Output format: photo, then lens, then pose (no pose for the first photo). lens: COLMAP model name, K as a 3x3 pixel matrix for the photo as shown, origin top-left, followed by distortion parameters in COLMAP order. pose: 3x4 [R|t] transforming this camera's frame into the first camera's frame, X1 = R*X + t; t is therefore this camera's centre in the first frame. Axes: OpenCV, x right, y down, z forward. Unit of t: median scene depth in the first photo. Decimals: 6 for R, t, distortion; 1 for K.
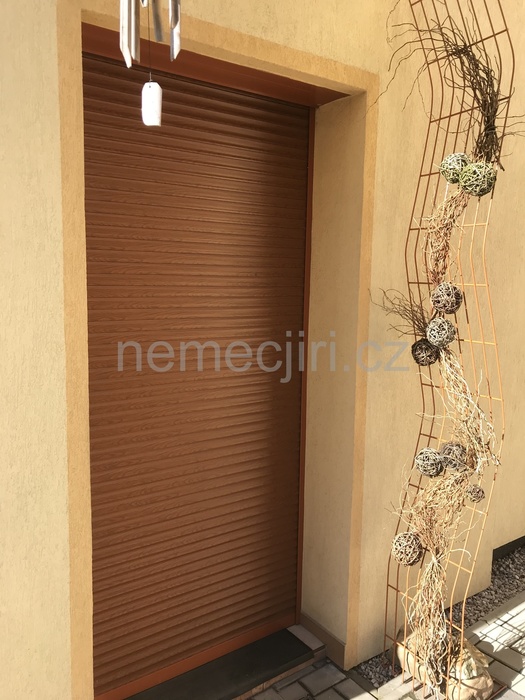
lens RADIAL K [[575.6, 0, 265.2], [0, 575.6, 350.1], [0, 0, 1]] dist [0.038593, -0.003334]
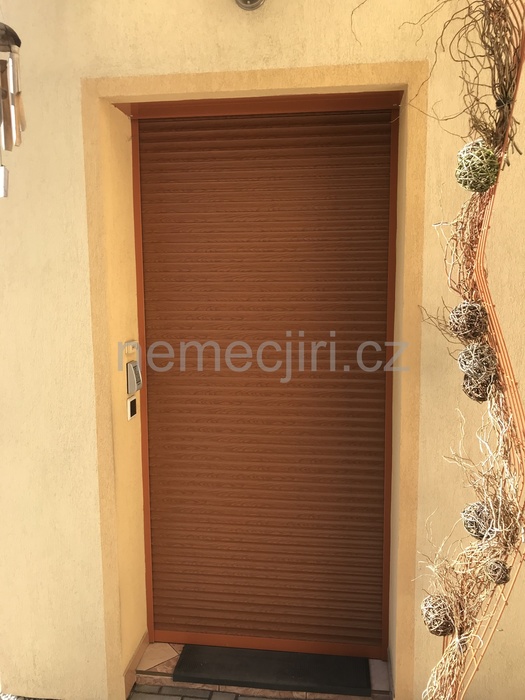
lens RADIAL K [[575.6, 0, 266.0], [0, 575.6, 349.8], [0, 0, 1]] dist [0.038593, -0.003334]
pose [[0.731198, 0.070906, -0.678470, 0.692361], [-0.069909, 0.997136, 0.028867, -0.054724], [0.678573, 0.026324, 0.734061, 0.225651]]
